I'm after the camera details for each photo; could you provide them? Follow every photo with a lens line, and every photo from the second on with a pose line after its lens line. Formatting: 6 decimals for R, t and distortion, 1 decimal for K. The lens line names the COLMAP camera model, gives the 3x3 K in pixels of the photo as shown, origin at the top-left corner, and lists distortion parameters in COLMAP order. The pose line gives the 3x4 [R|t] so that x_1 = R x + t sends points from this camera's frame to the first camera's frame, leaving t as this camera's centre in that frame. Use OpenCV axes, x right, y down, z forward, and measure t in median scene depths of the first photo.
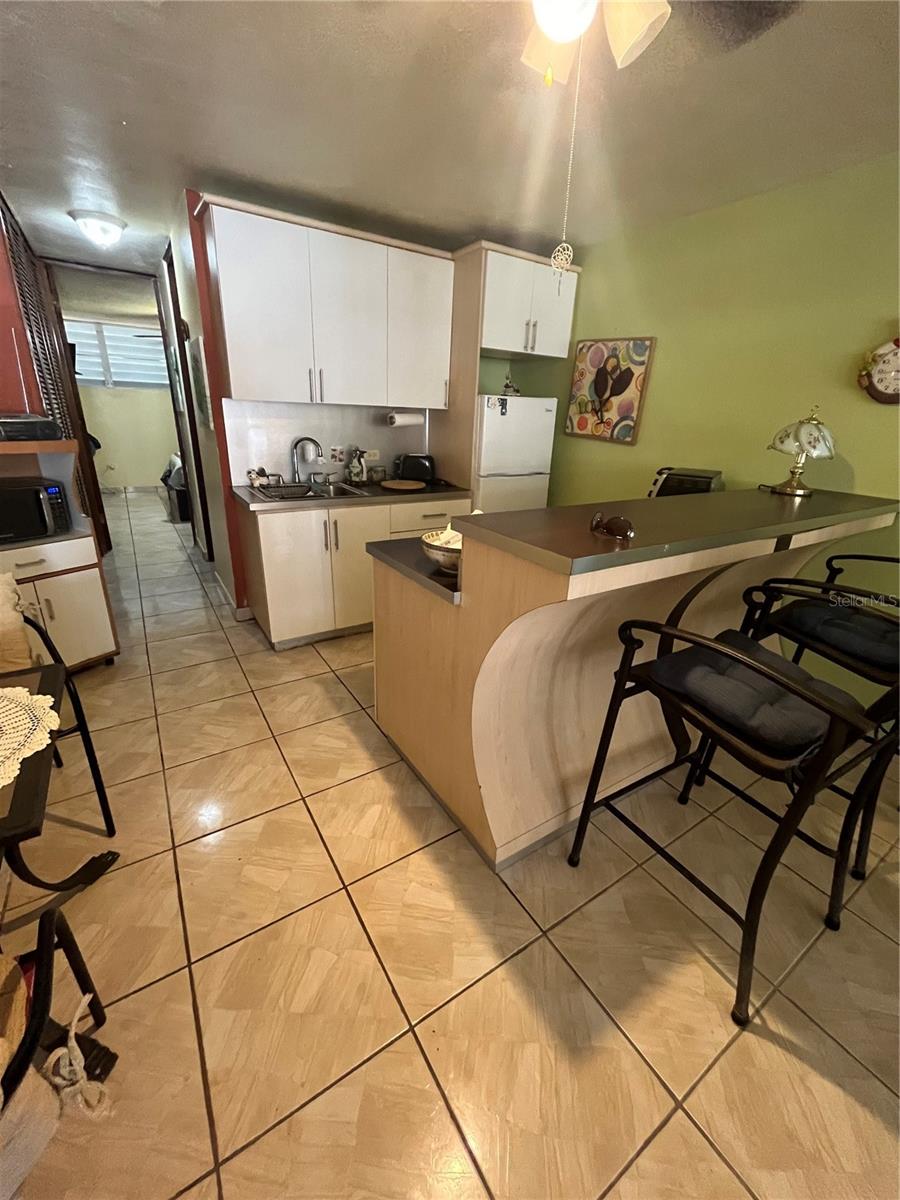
lens RADIAL K [[484.9, 0, 450.8], [0, 484.9, 594.6], [0, 0, 1]] dist [-0.001299, -0.000040]
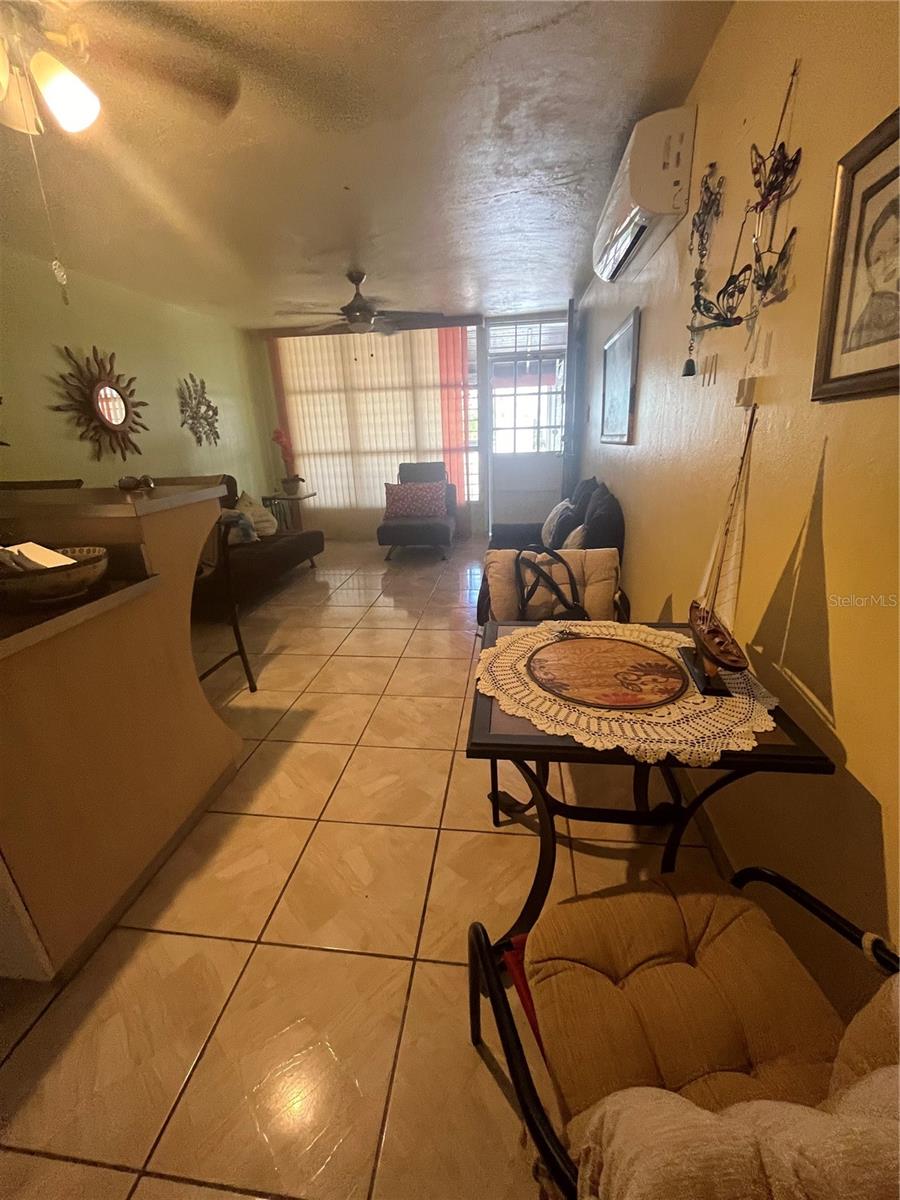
lens RADIAL K [[482.9, 0, 451.5], [0, 482.9, 597.7], [0, 0, 1]] dist [-0.000857, -0.000073]
pose [[-0.766403, -0.223748, 0.602133, -0.519567], [0.230159, 0.779489, 0.582601, -0.199578], [-0.599711, 0.585093, -0.545905, 0.570725]]
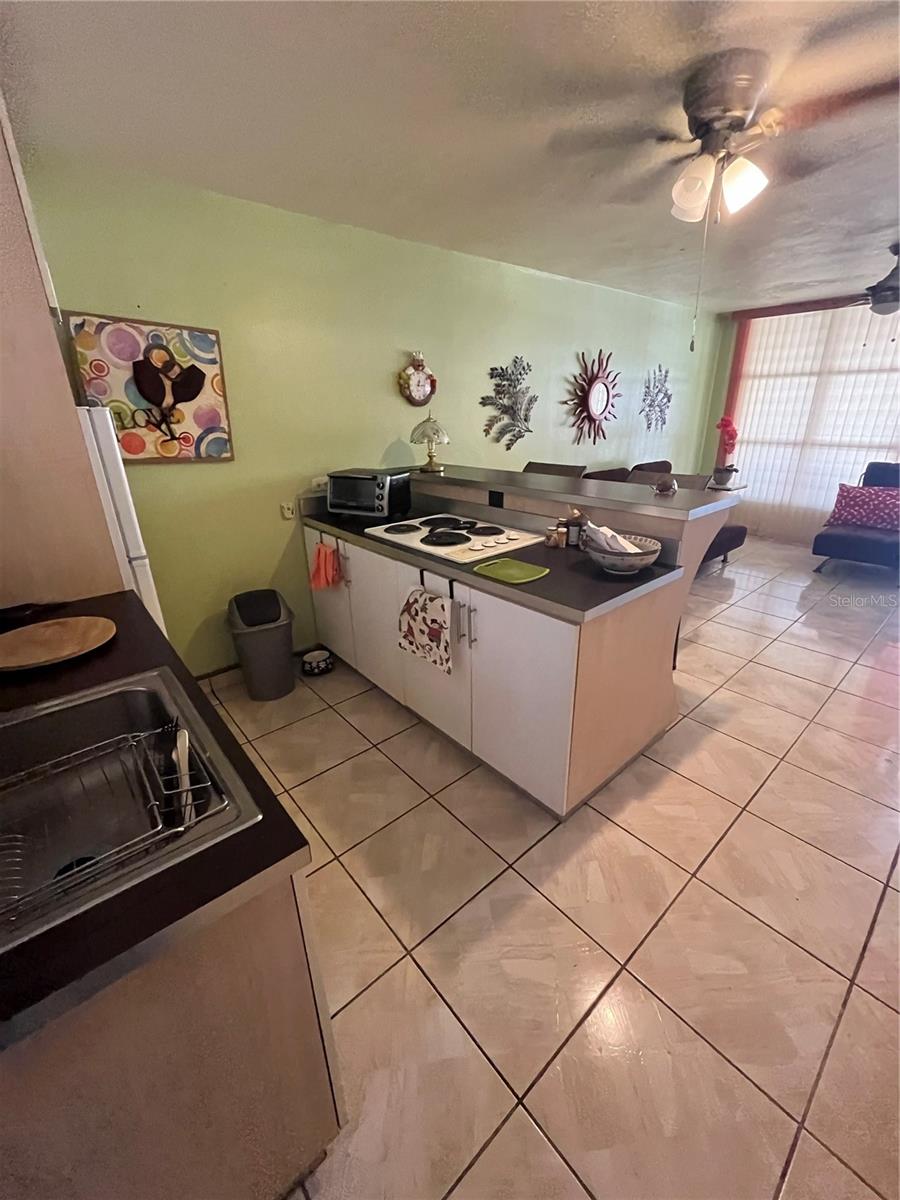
lens RADIAL K [[484.9, 0, 450.8], [0, 484.9, 594.6], [0, 0, 1]] dist [-0.001299, -0.000040]
pose [[-0.138642, -0.389506, 0.910529, -0.527691], [0.359415, 0.836934, 0.412750, -0.331938], [-0.922821, 0.384482, 0.023960, 0.738735]]
